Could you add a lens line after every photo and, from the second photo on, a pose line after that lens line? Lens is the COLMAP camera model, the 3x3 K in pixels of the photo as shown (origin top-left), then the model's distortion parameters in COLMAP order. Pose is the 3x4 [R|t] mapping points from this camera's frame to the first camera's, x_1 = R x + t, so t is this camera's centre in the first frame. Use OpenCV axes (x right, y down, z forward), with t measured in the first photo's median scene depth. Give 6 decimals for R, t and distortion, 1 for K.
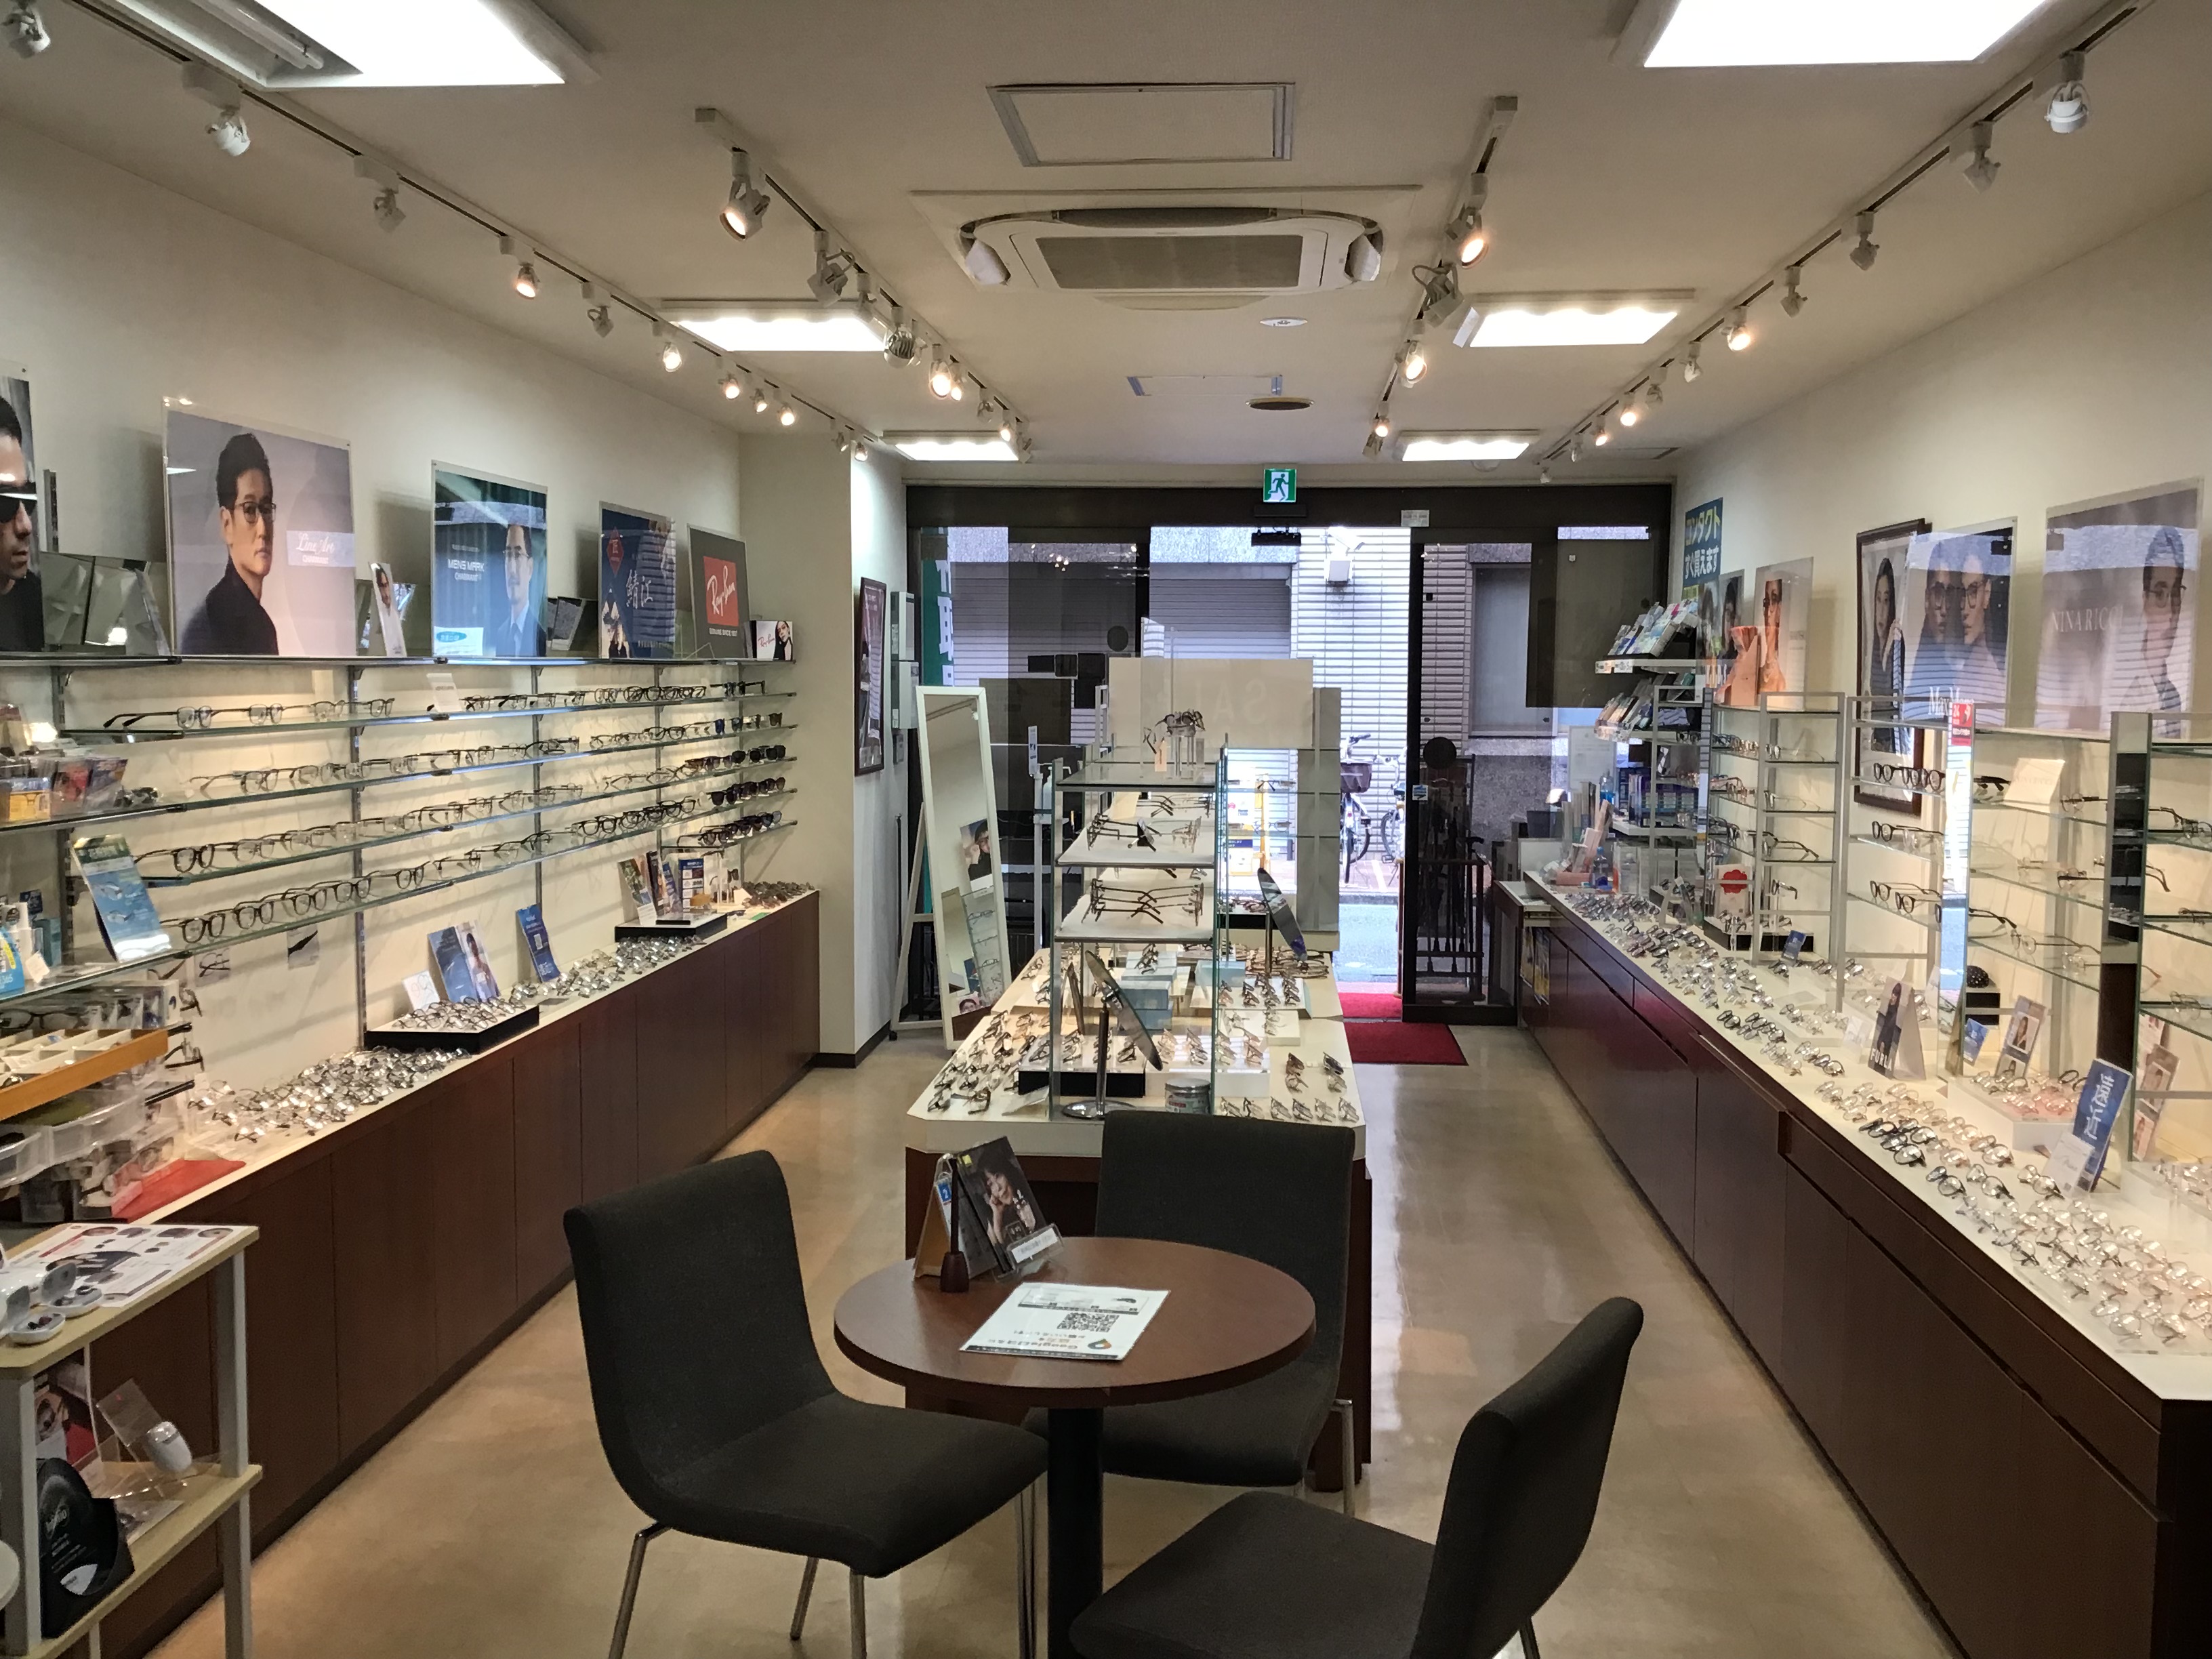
lens RADIAL K [[2061.8, 0, 1105.9], [0, 2061.8, 833.7], [0, 0, 1]] dist [0.043093, 0.000000]
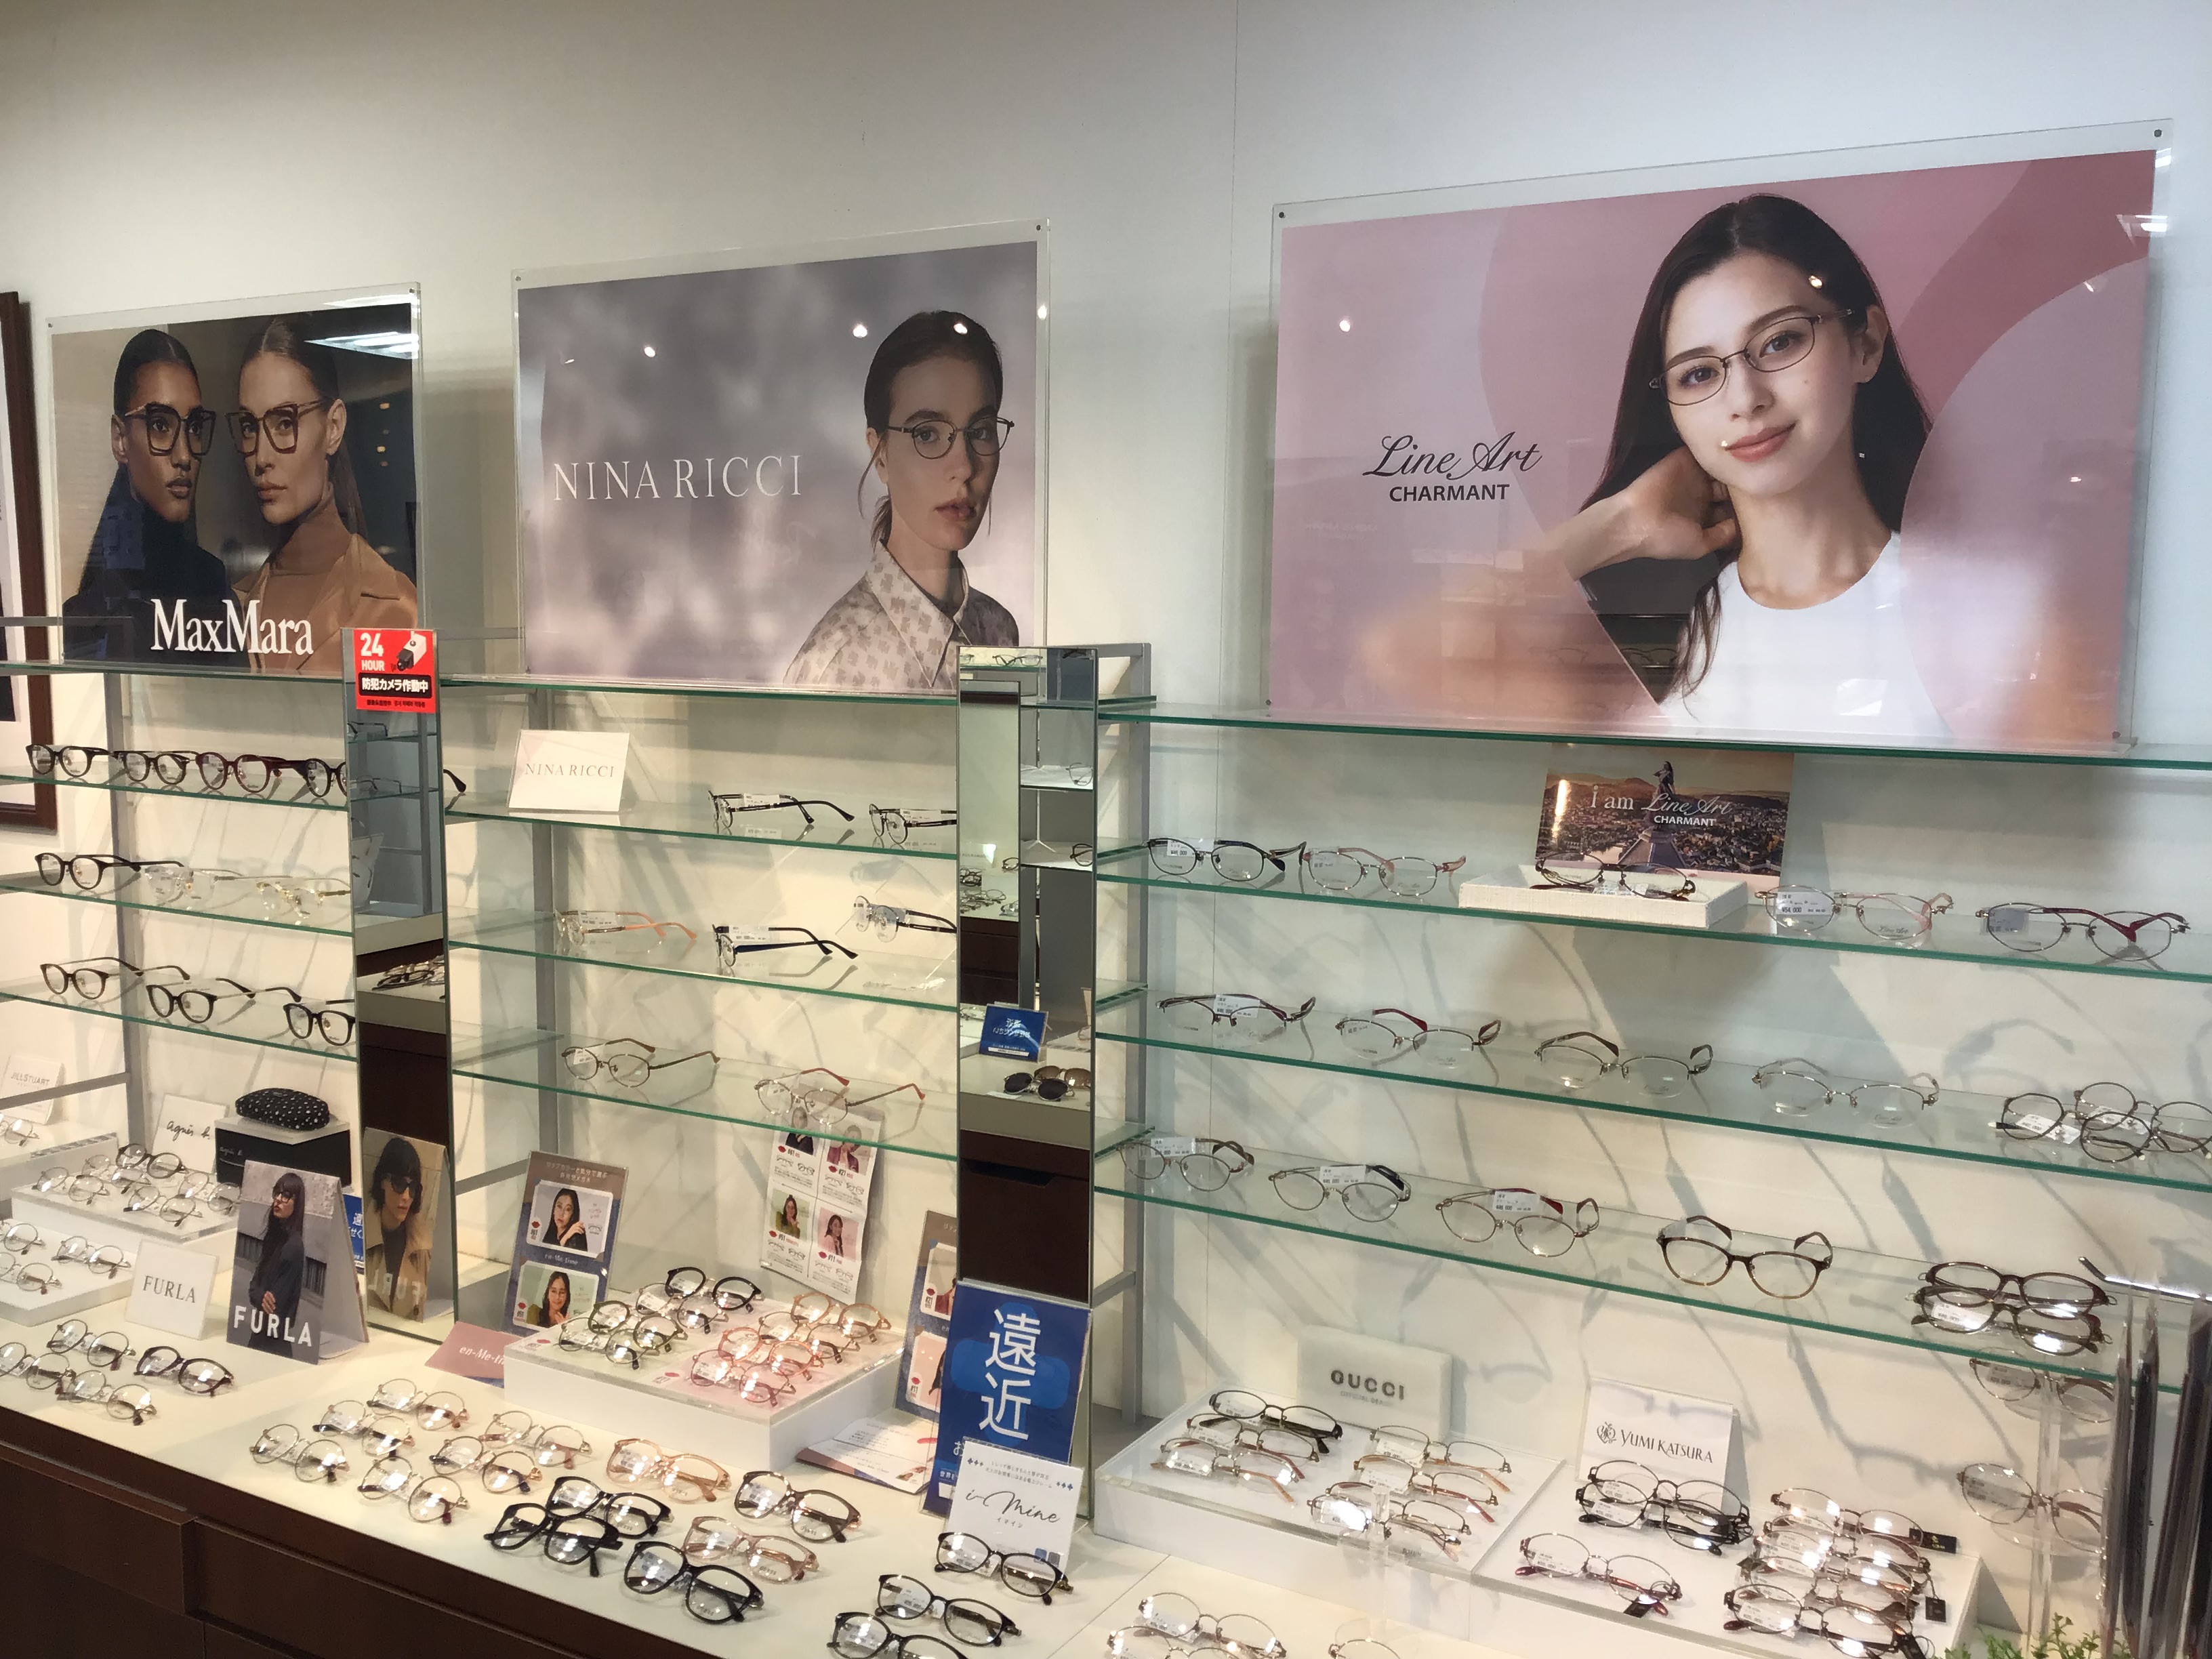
lens RADIAL K [[2061.8, 0, 1104.0], [0, 2061.8, 828.6], [0, 0, 1]] dist [0.043093, 0.000000]
pose [[0.434076, -0.101464, 0.895144, 0.015108], [0.065245, 0.994569, 0.081095, -0.046328], [-0.898511, 0.023202, 0.438338, 0.643040]]
